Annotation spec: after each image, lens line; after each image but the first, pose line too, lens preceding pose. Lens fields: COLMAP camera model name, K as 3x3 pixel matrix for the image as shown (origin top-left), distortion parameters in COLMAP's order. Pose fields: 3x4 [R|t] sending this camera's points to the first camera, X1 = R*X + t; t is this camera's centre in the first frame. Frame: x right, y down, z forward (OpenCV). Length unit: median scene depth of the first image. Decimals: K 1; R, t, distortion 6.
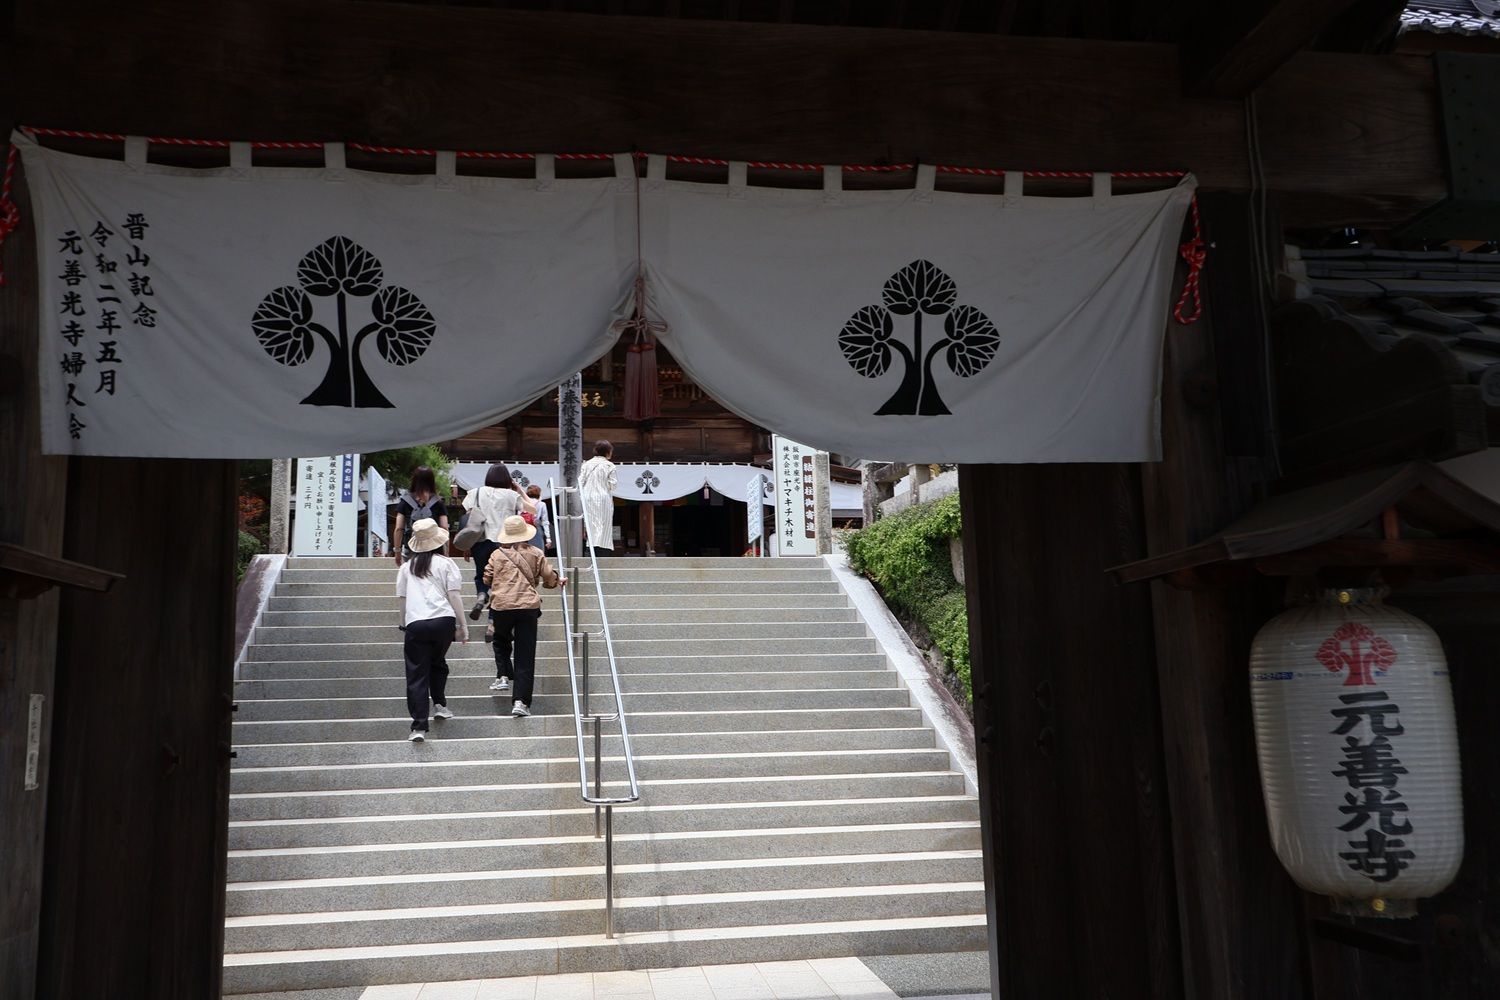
lens RADIAL K [[1257.2, 0, 749.5], [0, 1257.2, 500.8], [0, 0, 1]] dist [0.000120, -0.000012]
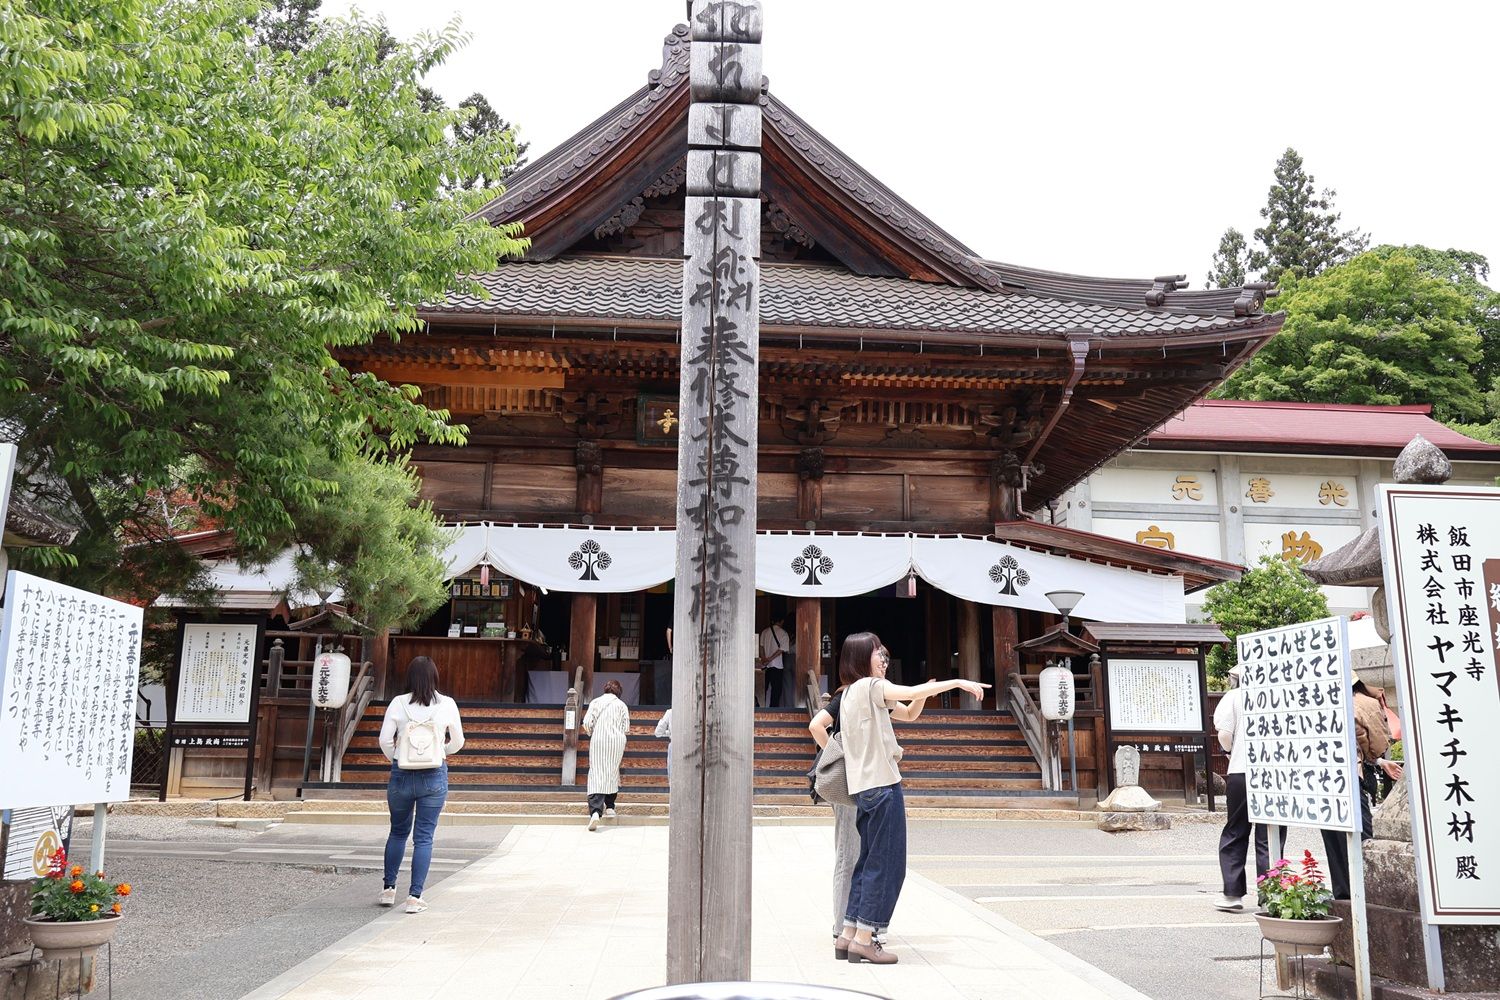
lens RADIAL K [[1257.2, 0, 750.8], [0, 1257.2, 499.2], [0, 0, 1]] dist [0.000120, -0.000012]
pose [[0.996837, 0.019573, -0.077032, -0.064994], [-0.022921, 0.998819, -0.042832, -0.019859], [0.076103, 0.044462, 0.996108, 0.413735]]
